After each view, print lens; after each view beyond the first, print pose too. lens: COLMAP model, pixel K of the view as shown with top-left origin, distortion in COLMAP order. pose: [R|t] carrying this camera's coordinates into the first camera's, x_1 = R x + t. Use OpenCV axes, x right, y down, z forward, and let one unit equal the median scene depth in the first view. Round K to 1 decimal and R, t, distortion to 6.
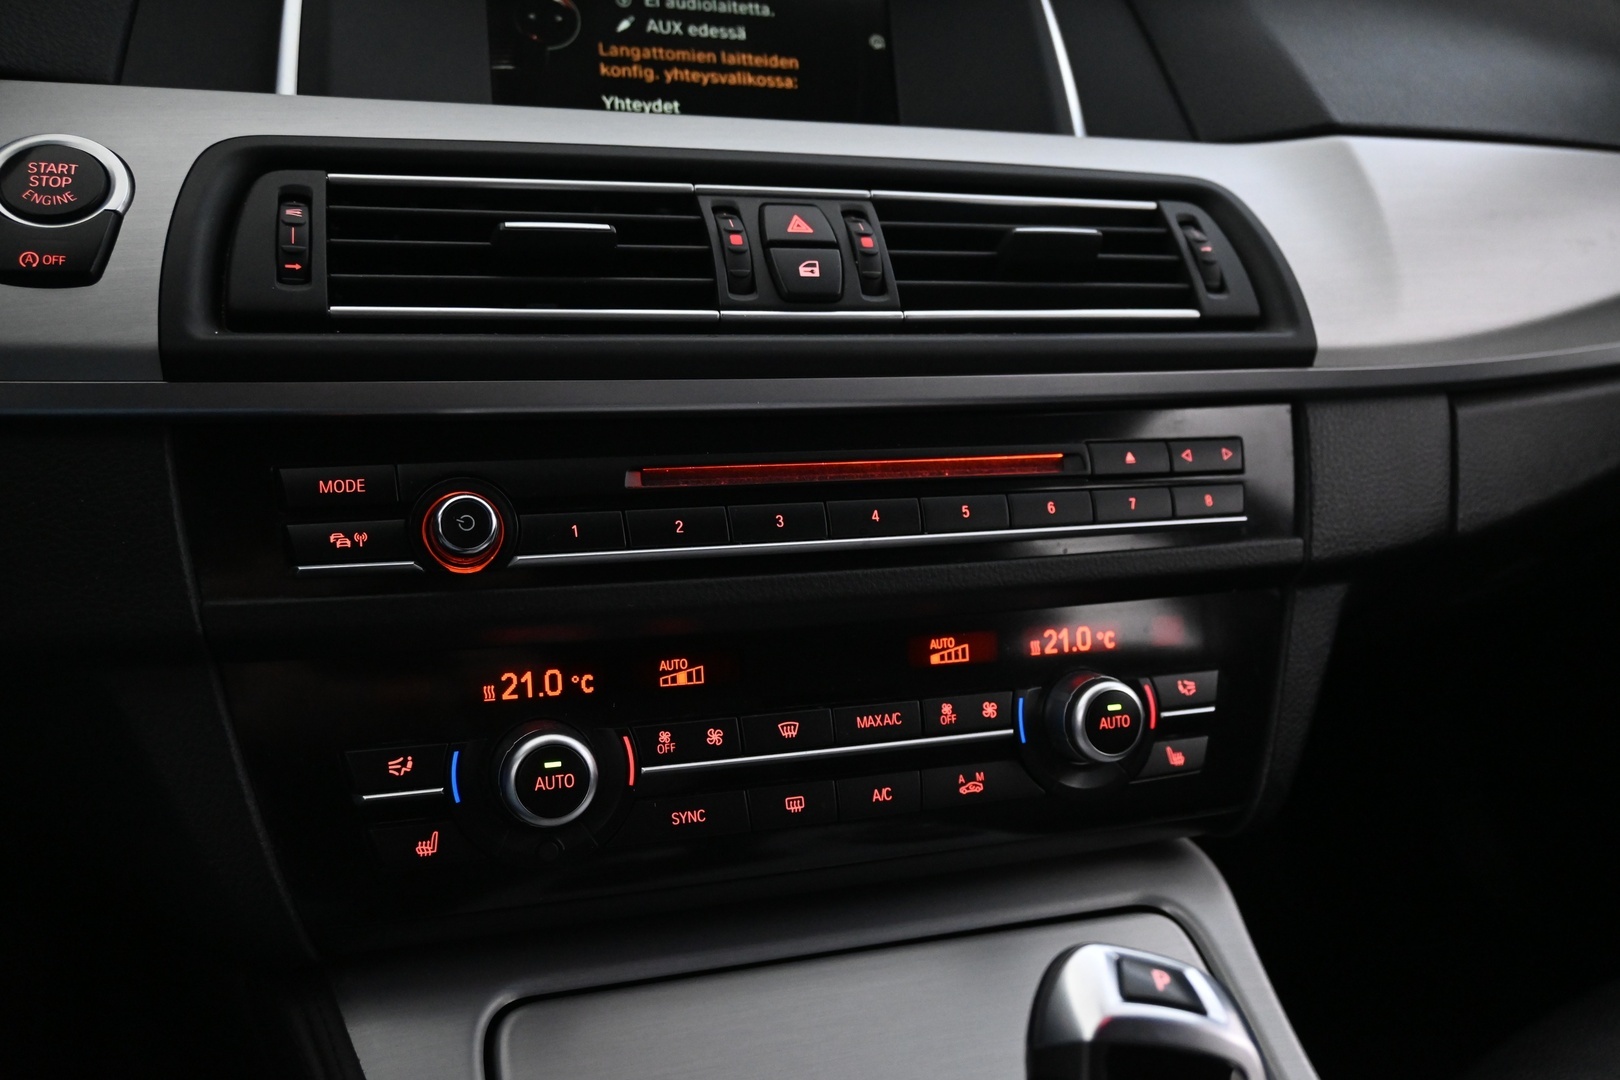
lens RADIAL K [[1365.6, 0, 808.5], [0, 1365.6, 540.3], [0, 0, 1]] dist [-0.002206, -0.018836]
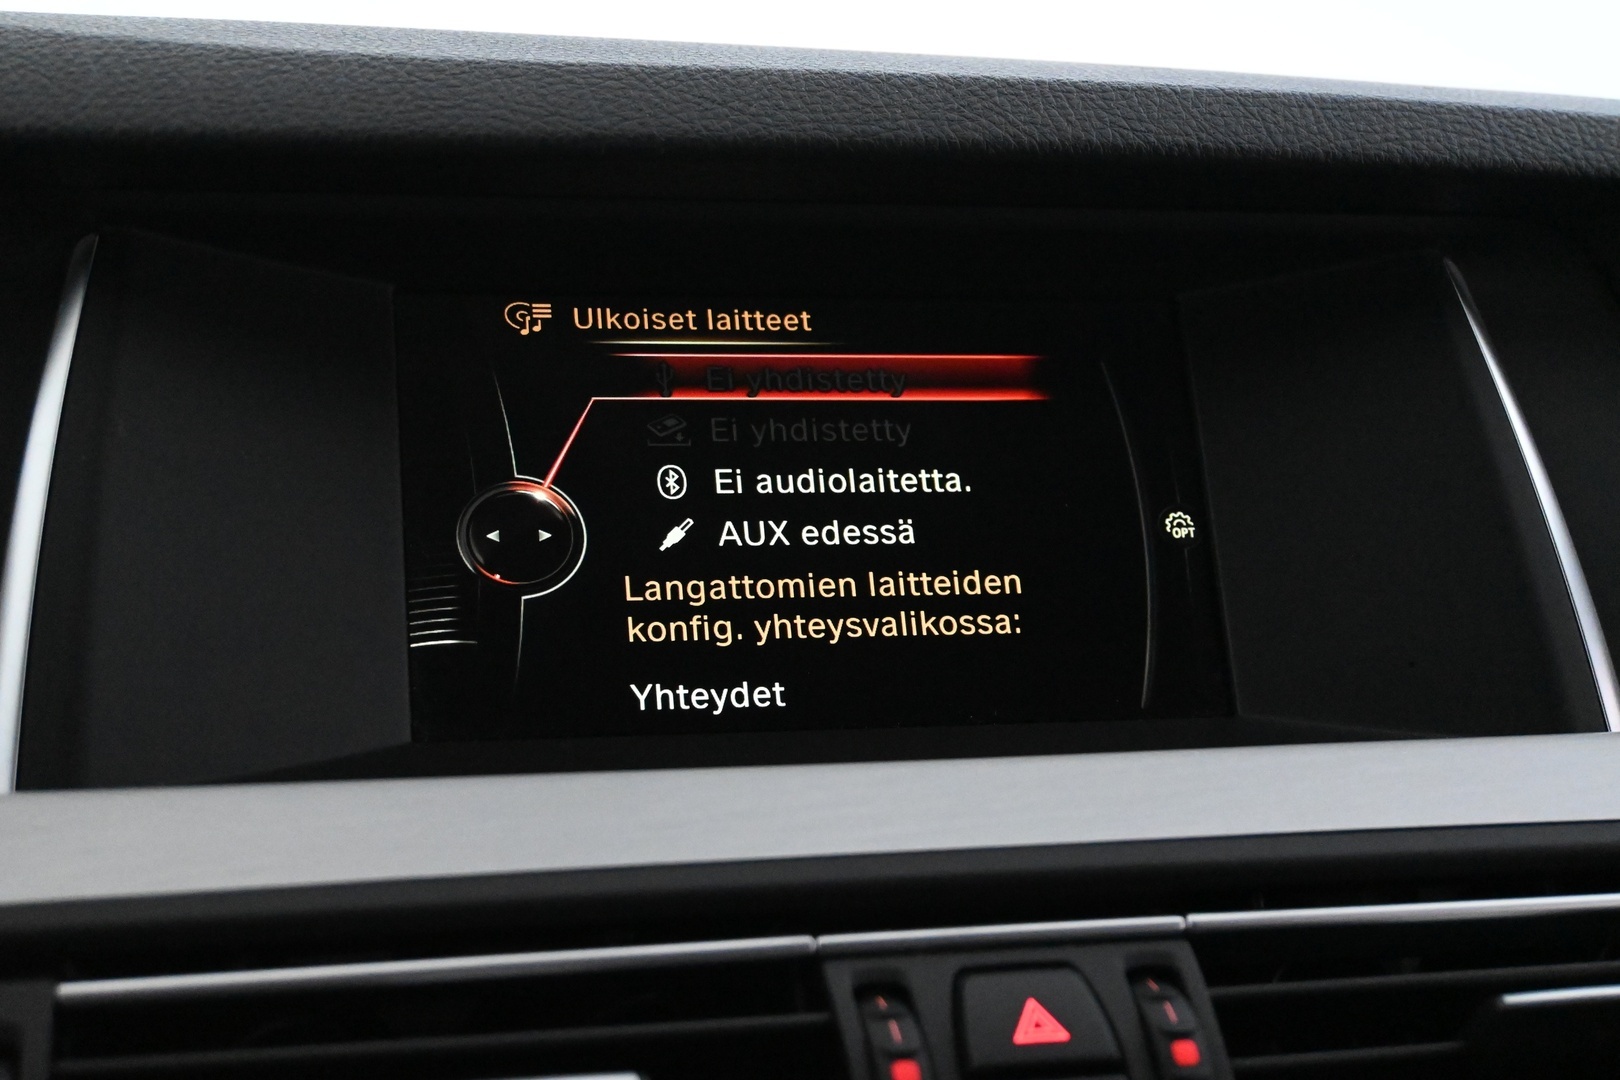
lens RADIAL K [[2524.2, 0, 819.4], [0, 2524.2, 542.9], [0, 0, 1]] dist [0.067675, 0.000000]
pose [[0.995999, -0.029659, -0.084302, -0.003547], [0.013268, 0.981944, -0.188706, -0.229963], [0.088376, 0.186833, 0.978408, 0.107729]]
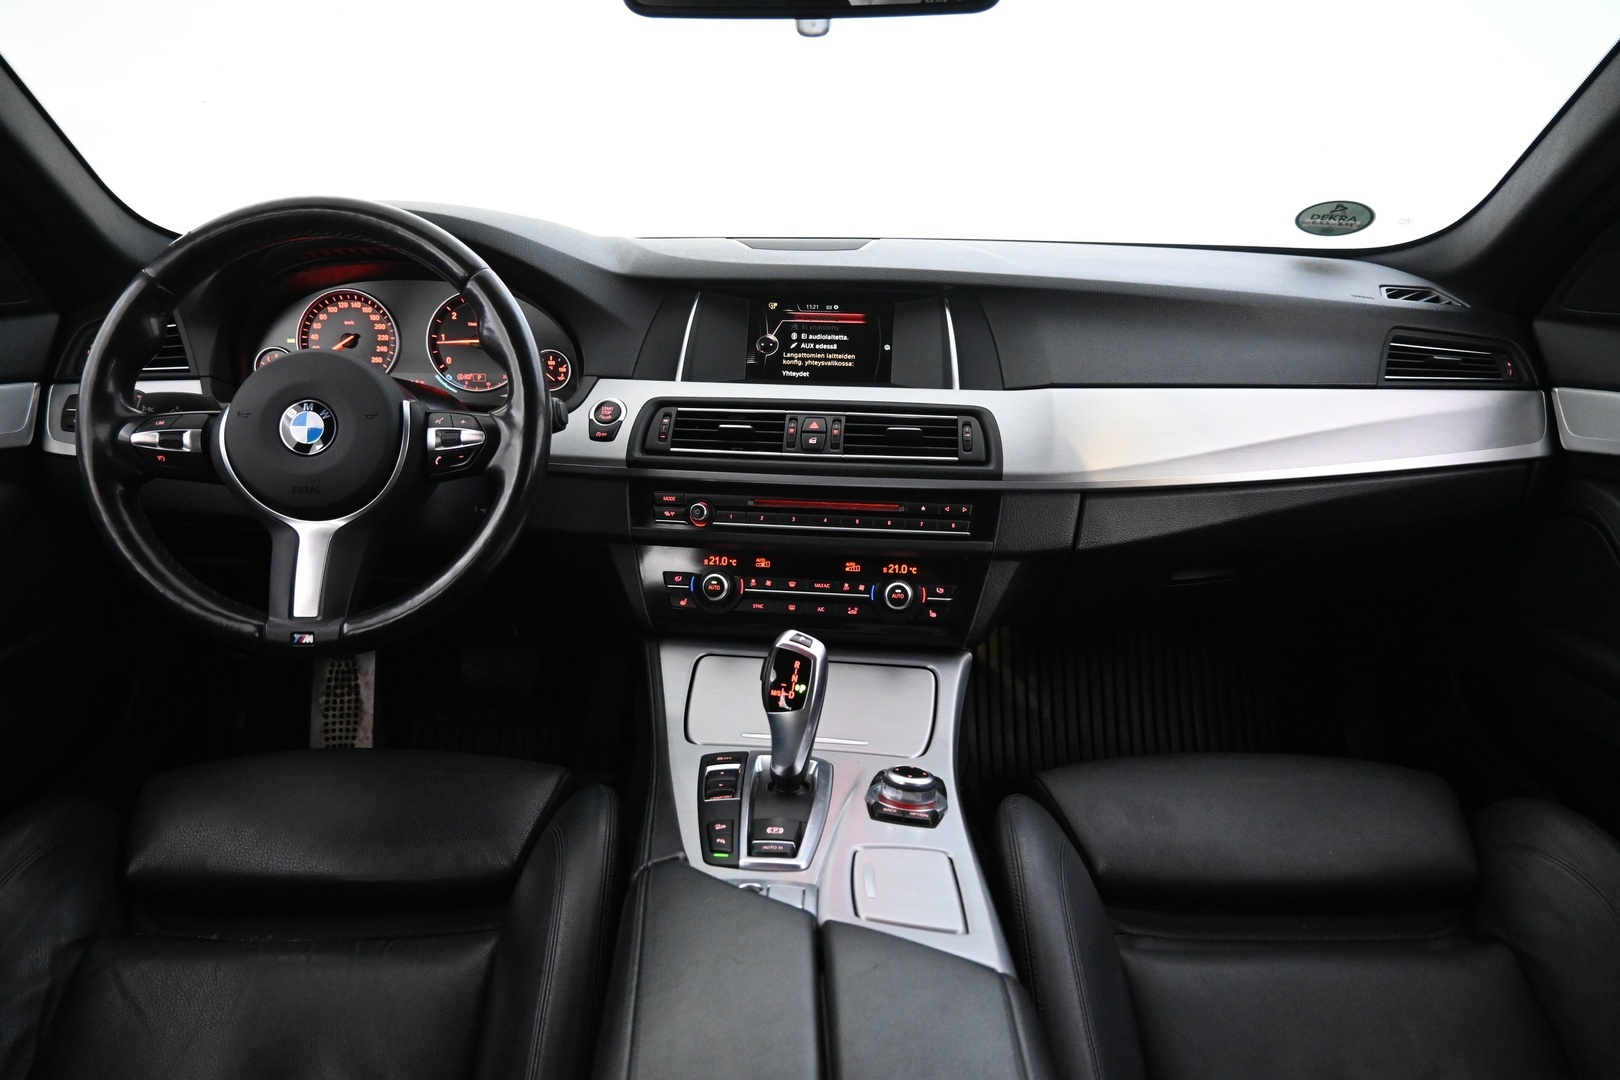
lens RADIAL K [[1098.4, 0, 818.2], [0, 1098.4, 541.3], [0, 0, 1]] dist [-0.010177, -0.003795]
pose [[0.904660, 0.094381, -0.415550, 1.072794], [-0.088684, 0.995512, 0.033037, -0.050903], [0.416803, 0.006965, 0.908970, -1.281176]]
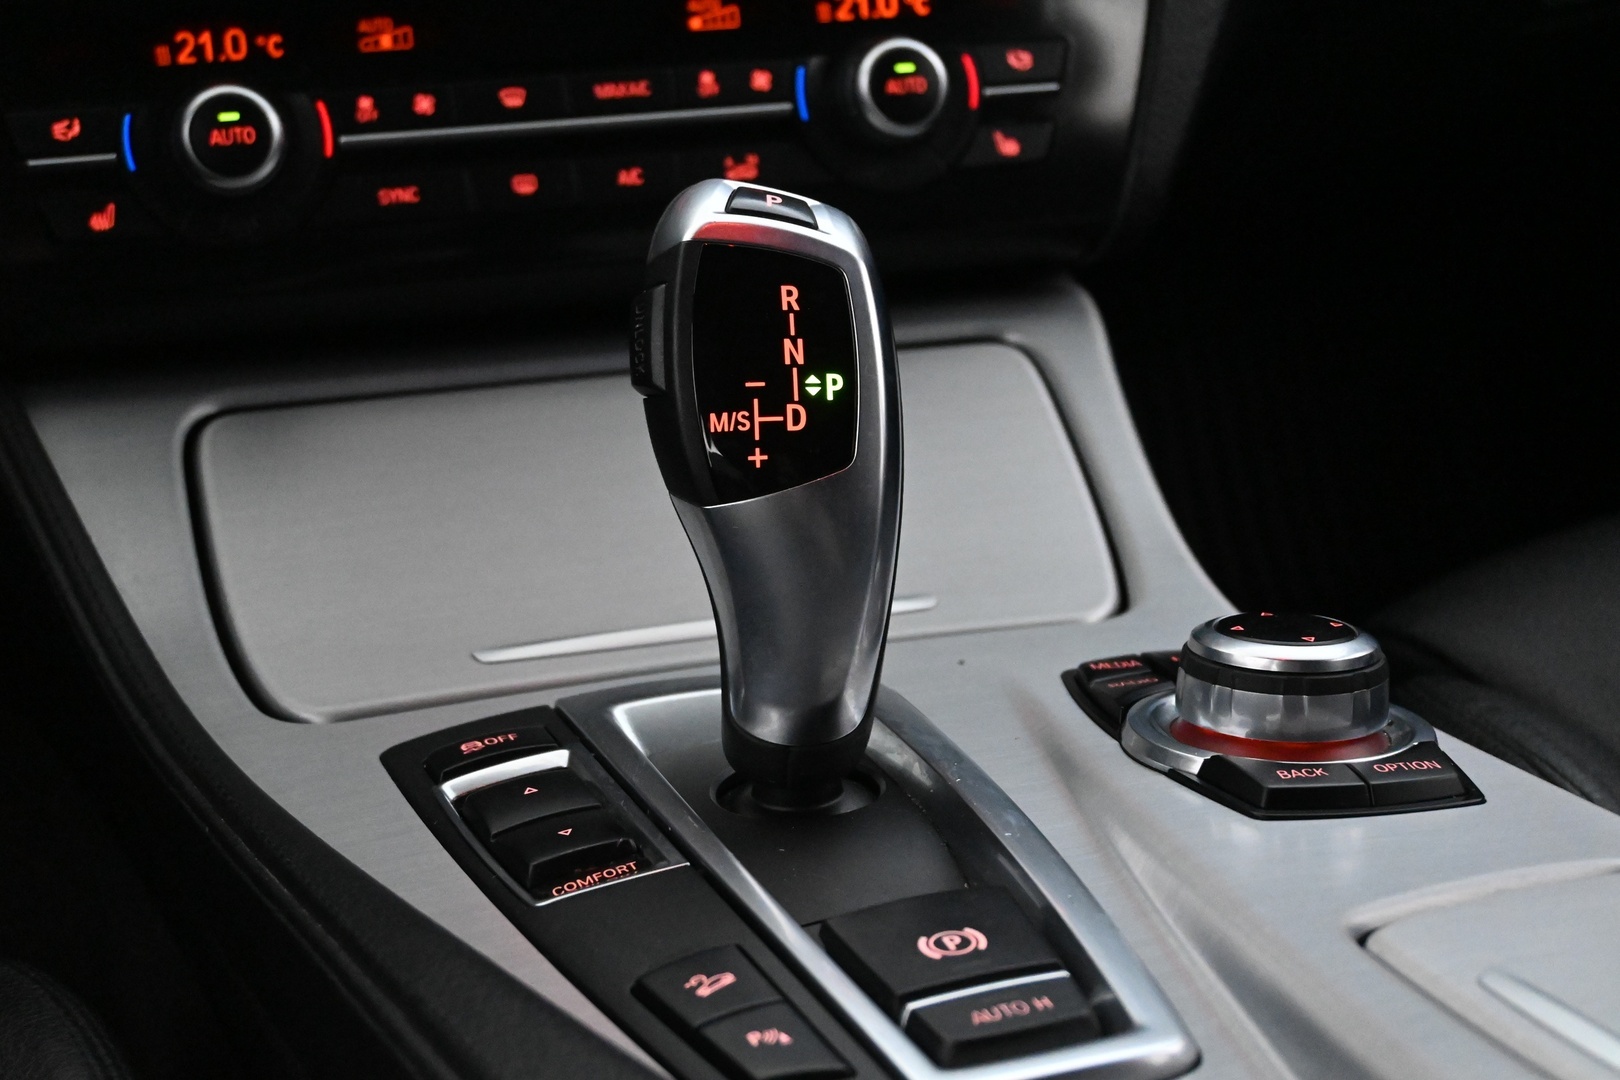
lens RADIAL K [[2431.4, 0, 814.0], [0, 2431.4, 551.2], [0, 0, 1]] dist [0.004486, 0.000000]
pose [[0.997174, -0.032648, -0.067663, 0.264298], [0.040463, 0.992243, 0.117548, 0.243972], [0.063301, -0.119953, 0.990759, -0.537459]]
